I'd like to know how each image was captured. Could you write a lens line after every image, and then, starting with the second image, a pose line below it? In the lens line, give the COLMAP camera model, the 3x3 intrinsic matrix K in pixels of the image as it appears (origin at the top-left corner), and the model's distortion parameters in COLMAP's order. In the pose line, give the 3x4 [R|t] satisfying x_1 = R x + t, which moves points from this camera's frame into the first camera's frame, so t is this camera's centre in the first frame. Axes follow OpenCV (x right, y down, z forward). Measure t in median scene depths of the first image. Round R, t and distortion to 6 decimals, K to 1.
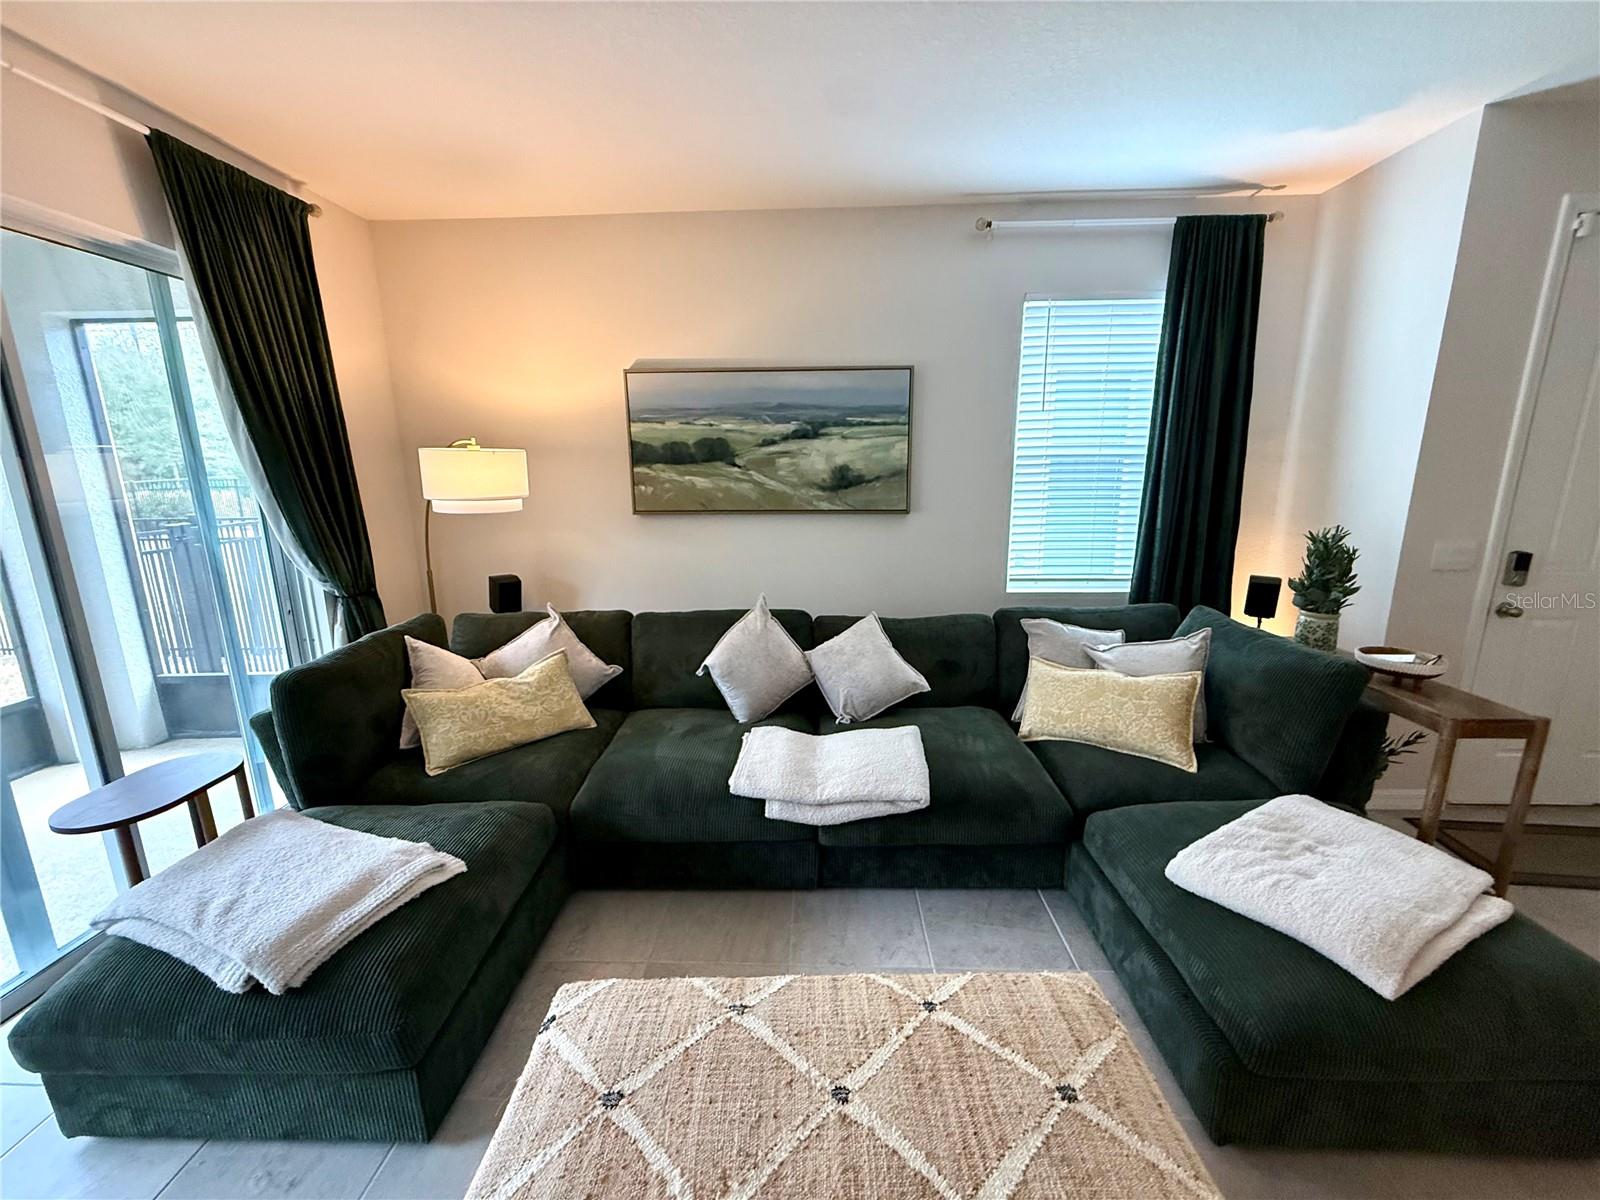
lens RADIAL K [[637.5, 0, 792.2], [0, 637.5, 600.0], [0, 0, 1]] dist [-0.003360, 0.000108]
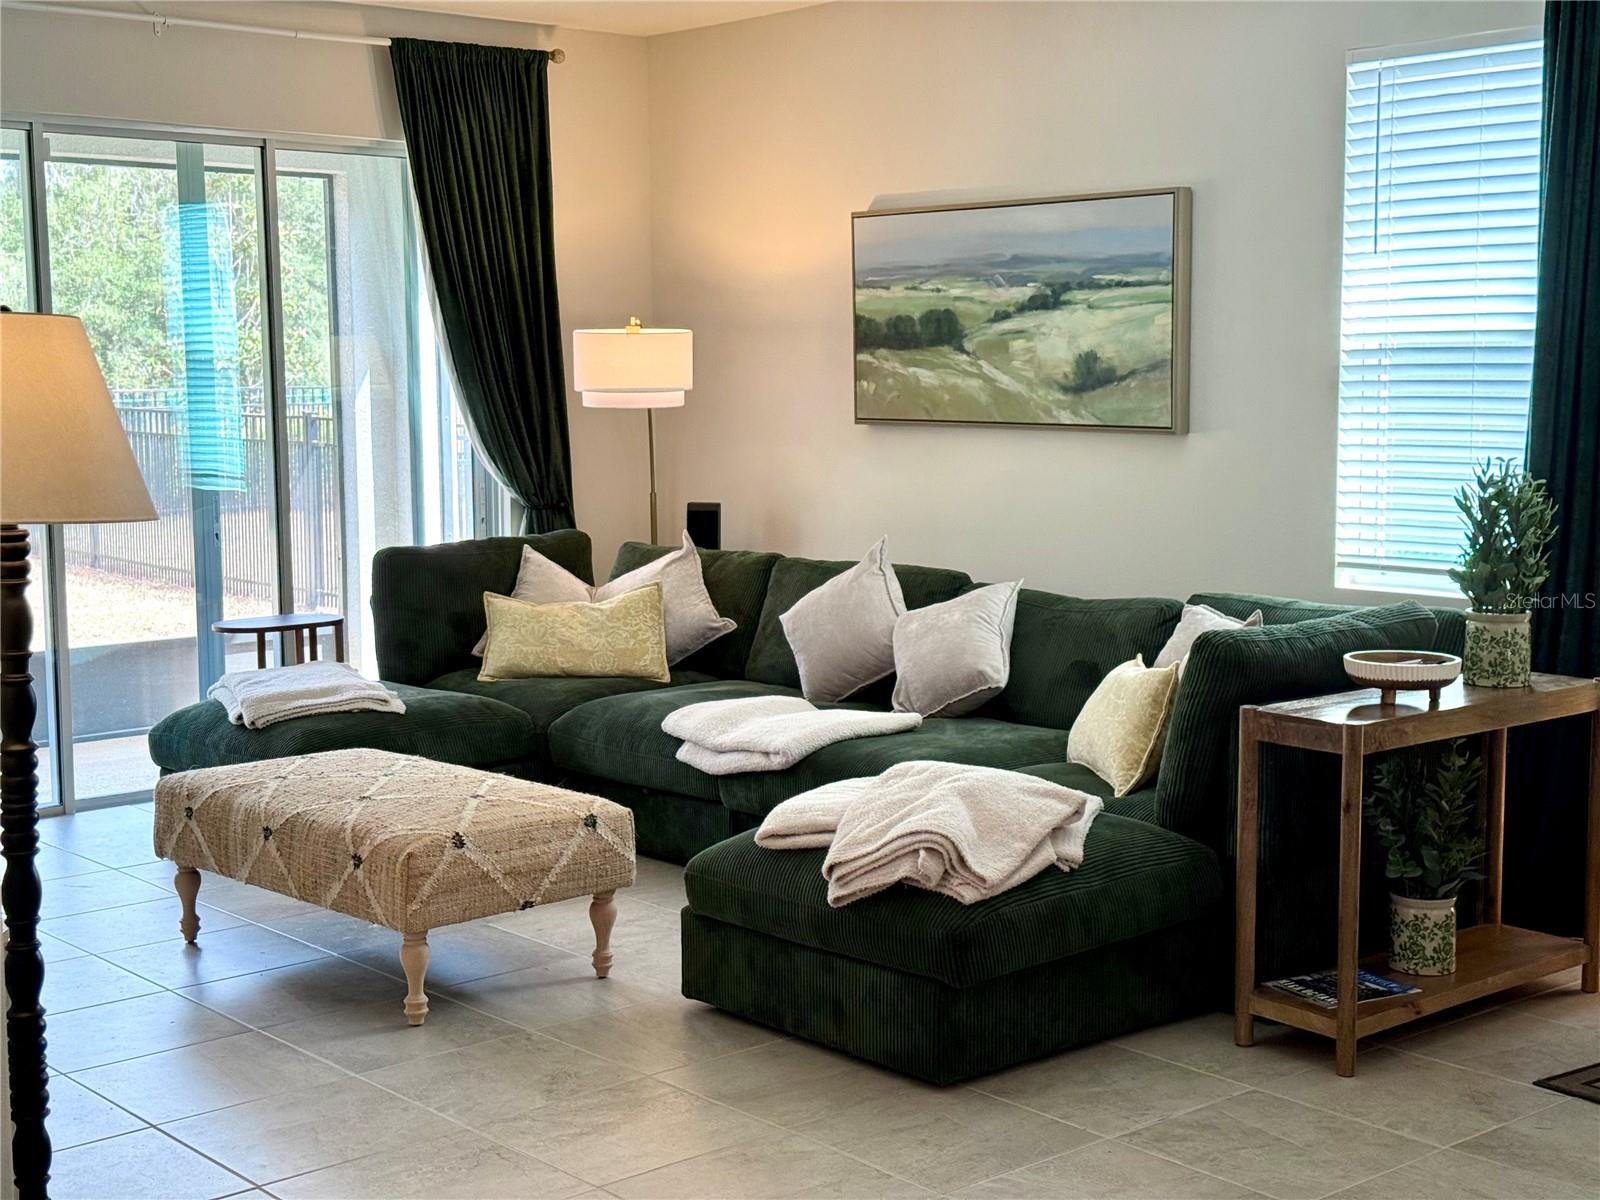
lens RADIAL K [[2243.7, 0, 797.3], [0, 2243.7, 600.3], [0, 0, 1]] dist [0.140275, 0.000000]
pose [[0.678508, 0.085084, -0.729649, 1.498511], [-0.151792, 0.988072, -0.025934, 0.122827], [0.718739, 0.128351, 0.683330, -0.647455]]
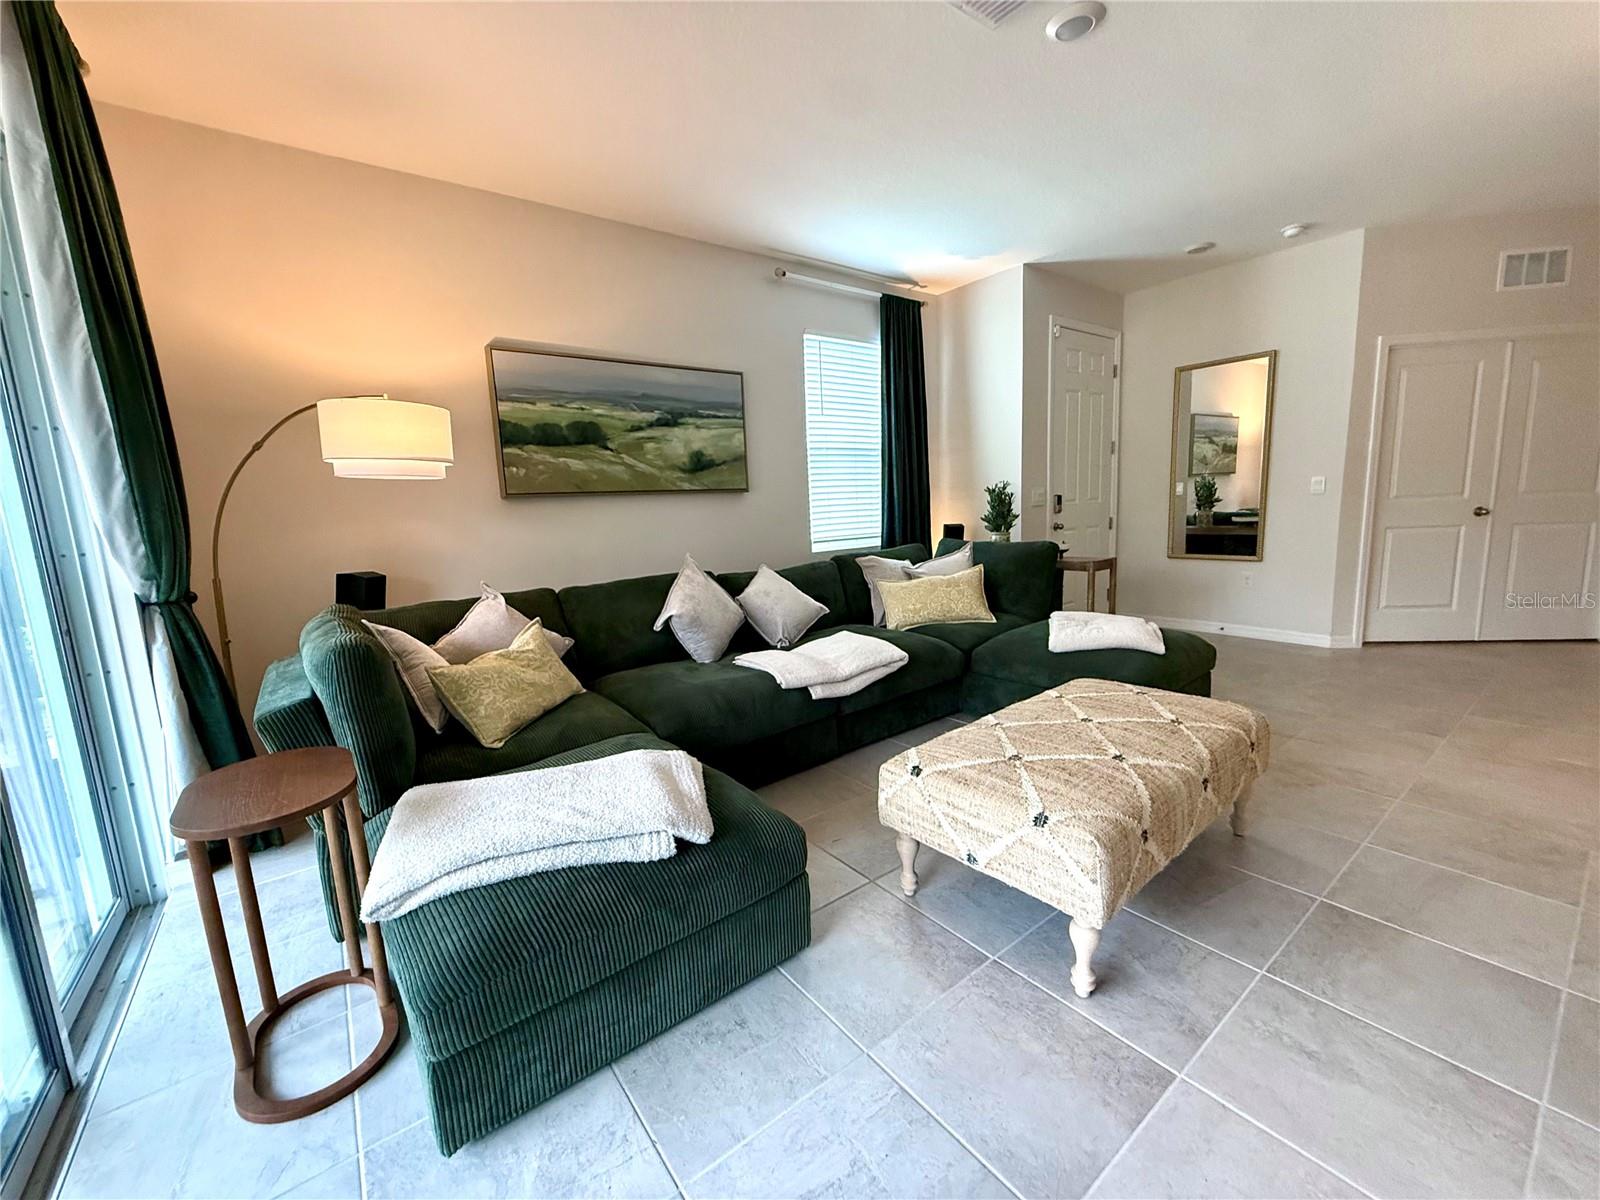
lens RADIAL K [[637.5, 0, 796.1], [0, 637.5, 599.3], [0, 0, 1]] dist [-0.003360, 0.000108]
pose [[0.773369, -0.117699, 0.622935, -0.543980], [0.170554, 0.985015, -0.025630, 0.116566], [-0.610584, 0.126066, 0.781854, 0.018110]]
